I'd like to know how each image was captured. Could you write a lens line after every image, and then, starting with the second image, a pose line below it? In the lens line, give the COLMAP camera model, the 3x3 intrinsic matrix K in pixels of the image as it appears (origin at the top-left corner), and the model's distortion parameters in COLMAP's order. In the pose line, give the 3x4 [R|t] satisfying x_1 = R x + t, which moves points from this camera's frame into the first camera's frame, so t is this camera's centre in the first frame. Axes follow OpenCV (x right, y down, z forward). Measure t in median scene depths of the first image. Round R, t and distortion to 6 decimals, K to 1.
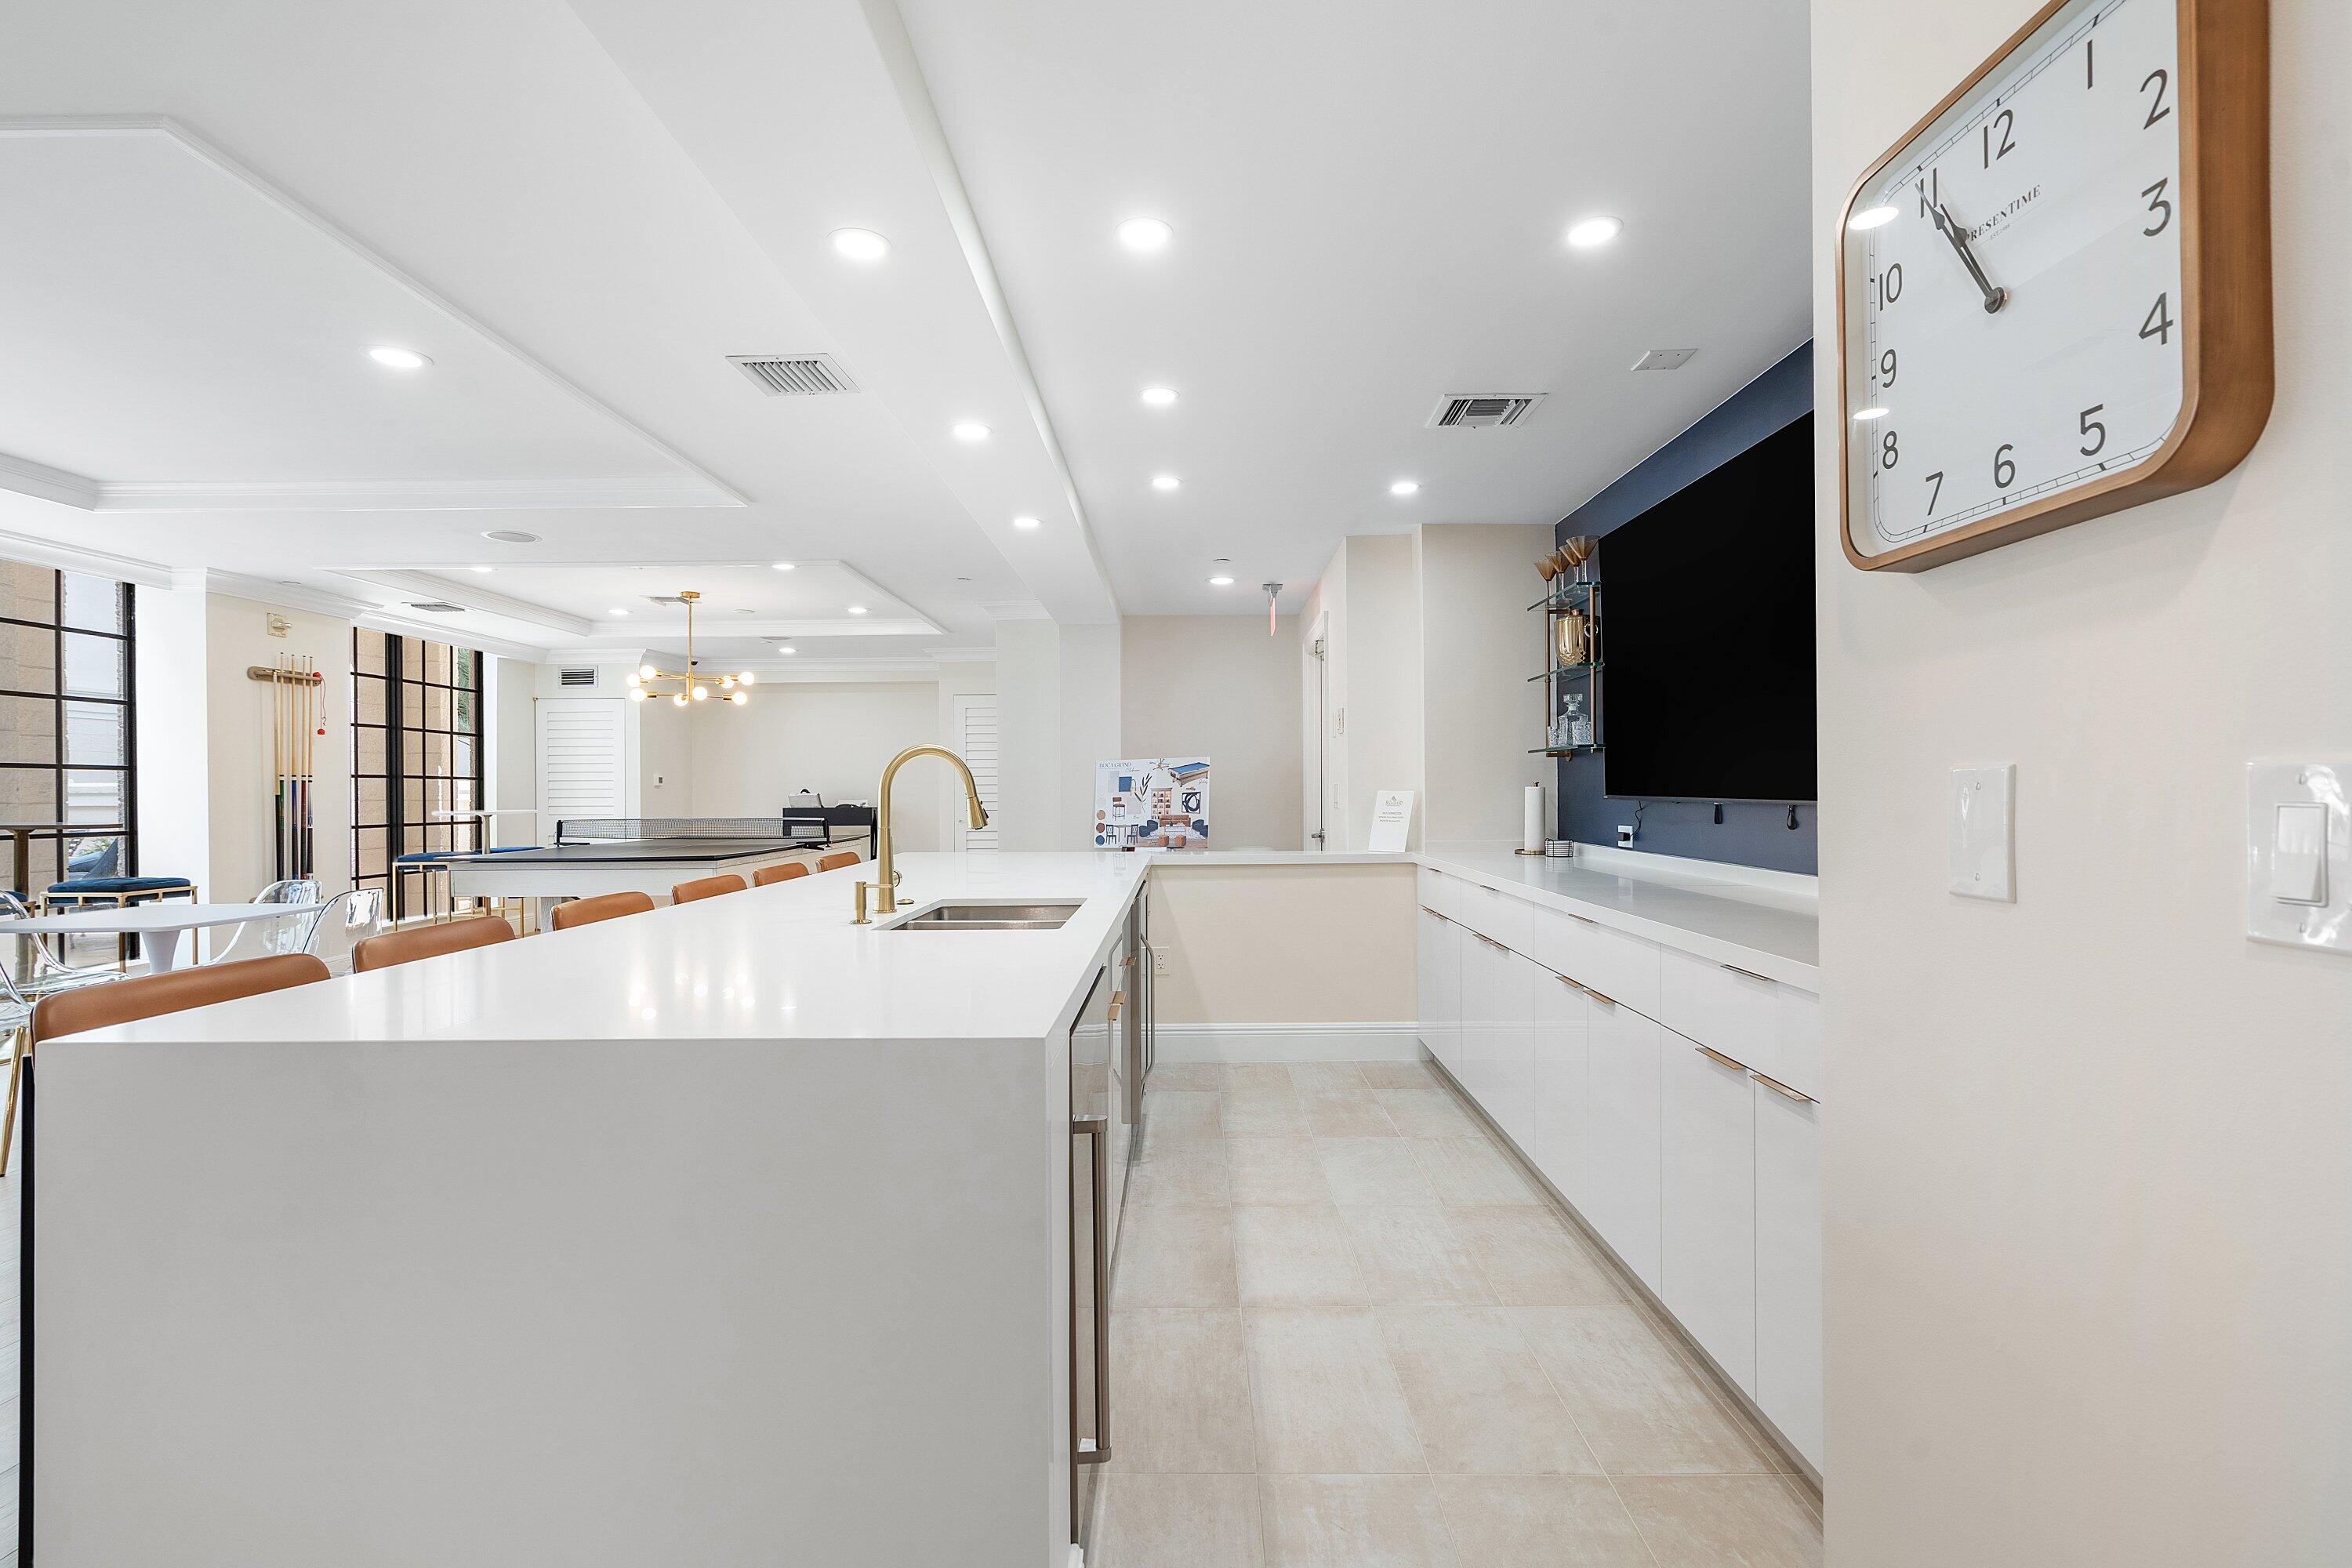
lens RADIAL K [[1086.7, 0, 1183.3], [0, 1086.7, 785.6], [0, 0, 1]] dist [0.002737, 0.000491]
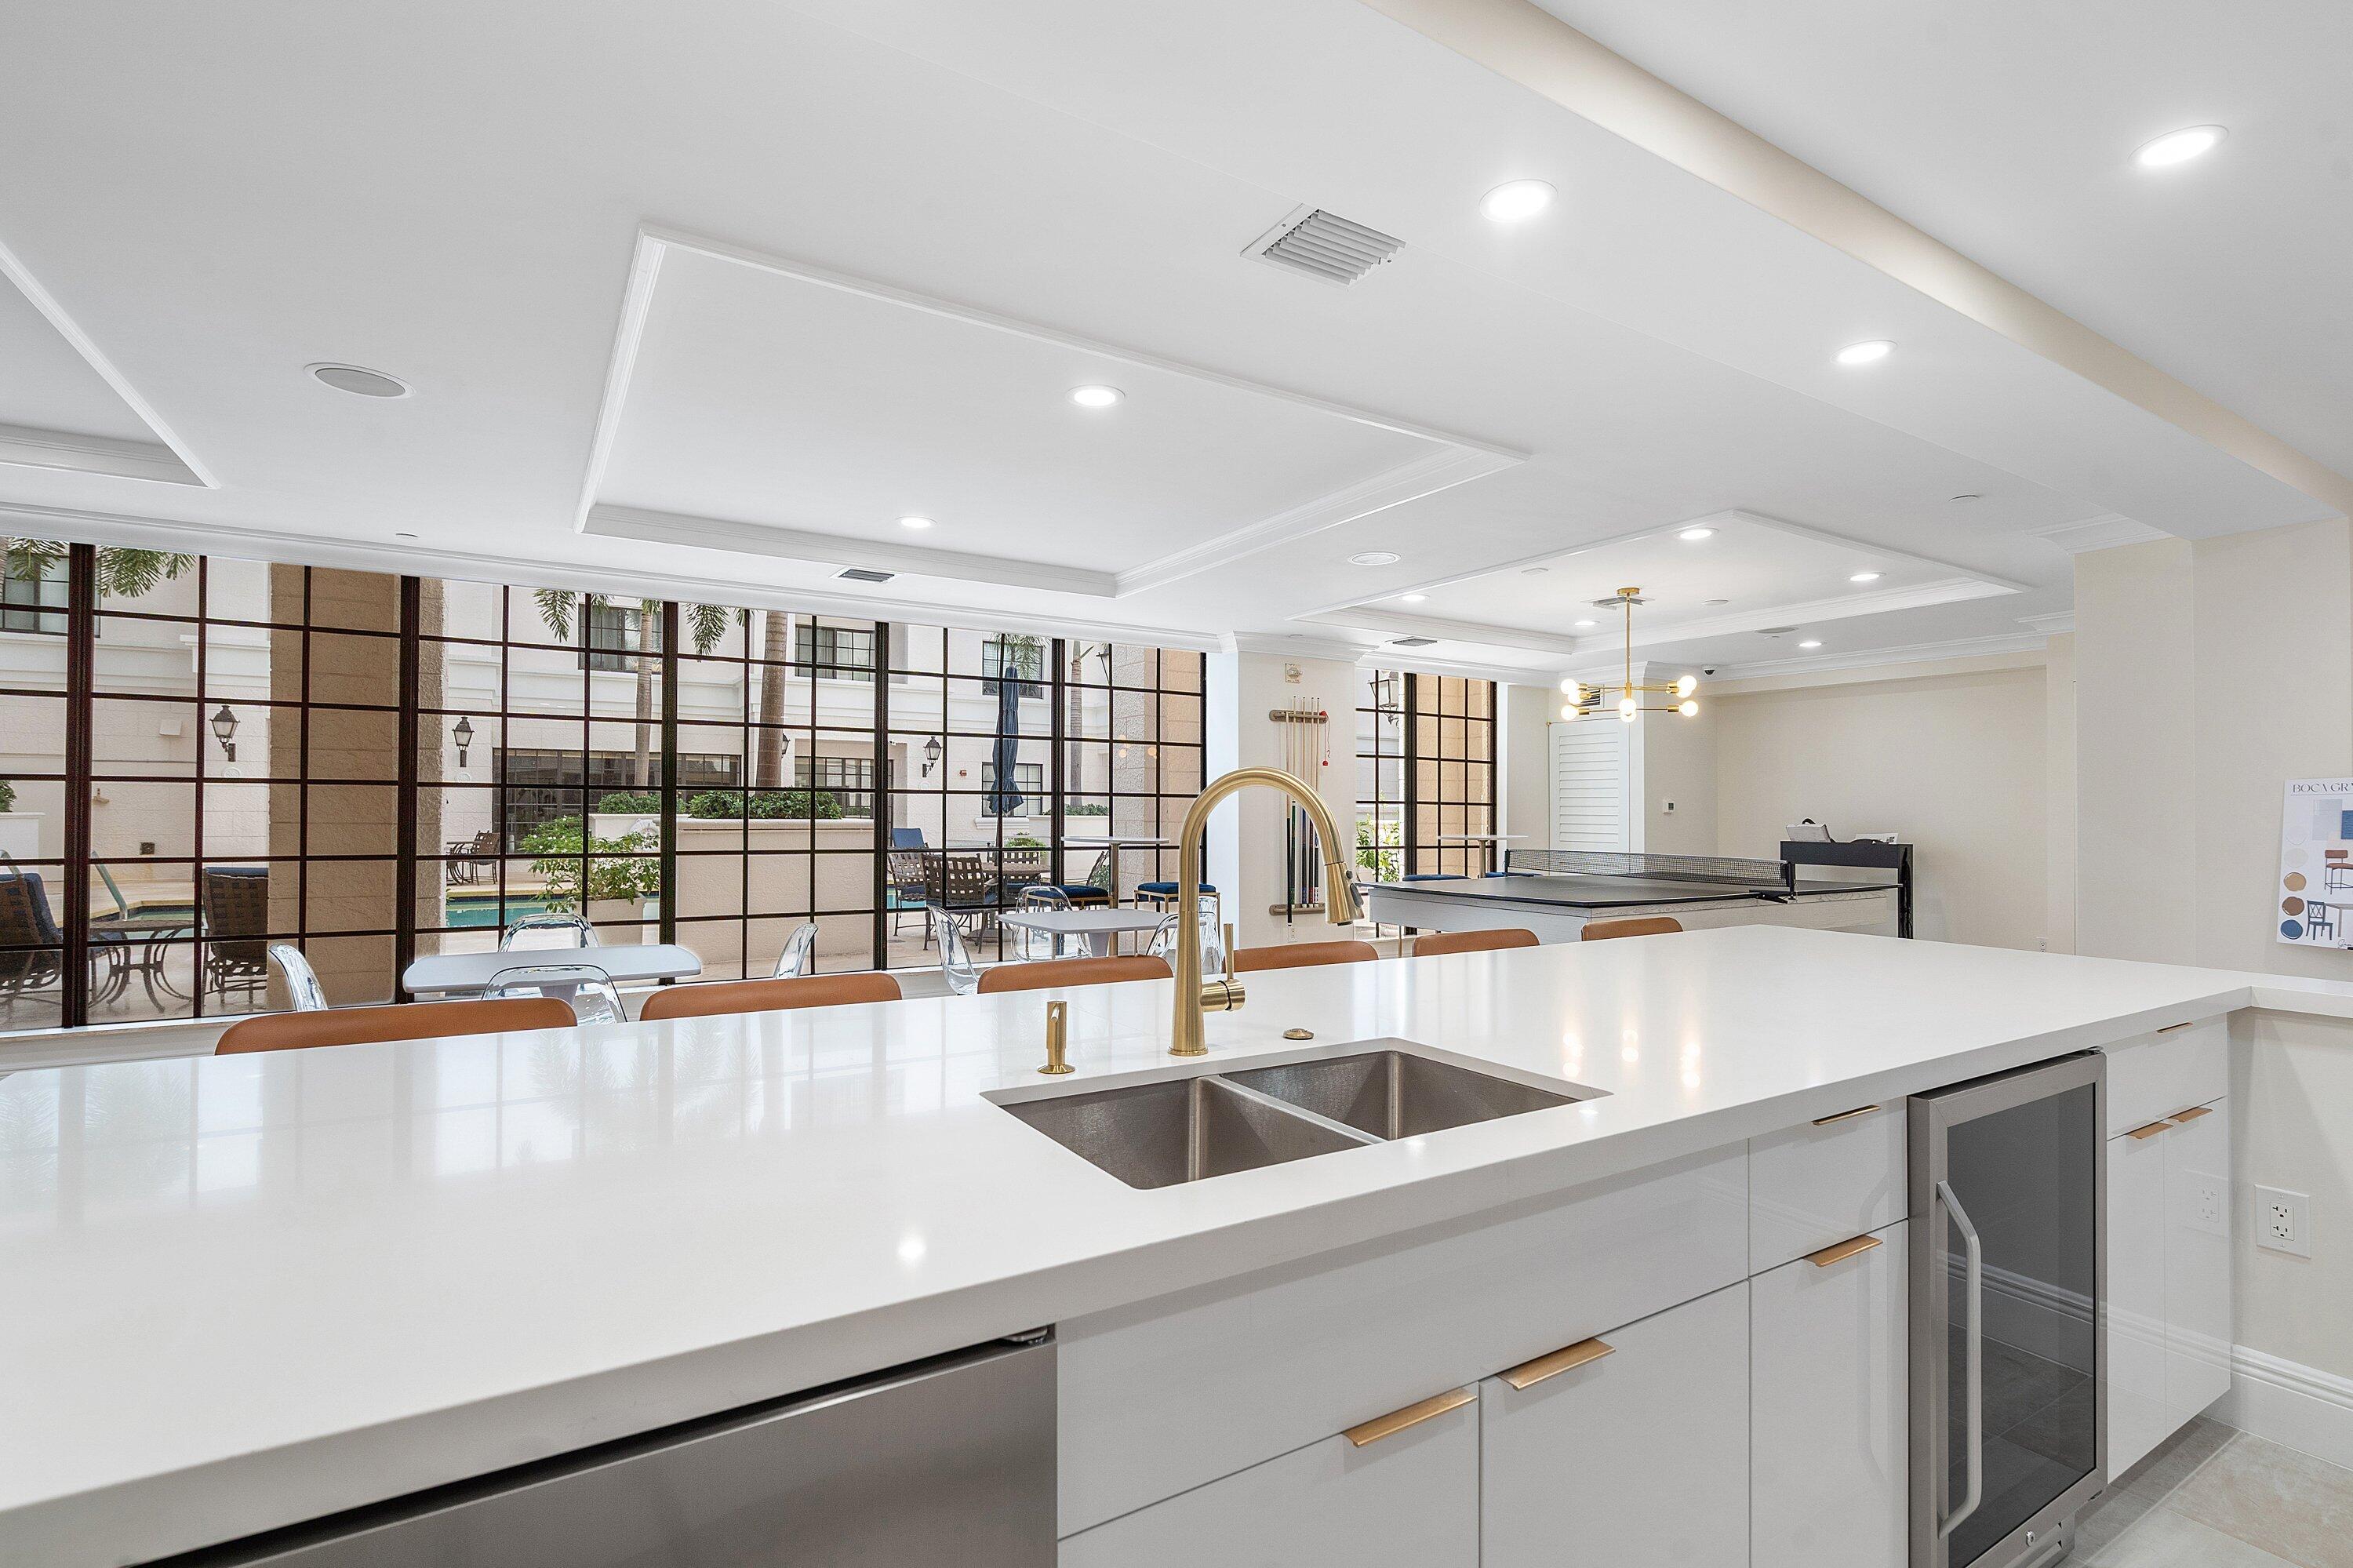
lens RADIAL K [[1087.2, 0, 1183.4], [0, 1087.2, 784.3], [0, 0, 1]] dist [0.002737, 0.000491]
pose [[0.534331, -0.009452, -0.845223, 0.086961], [-0.008407, 0.999829, -0.016495, -0.007404], [0.845234, 0.015919, 0.534160, 0.262269]]
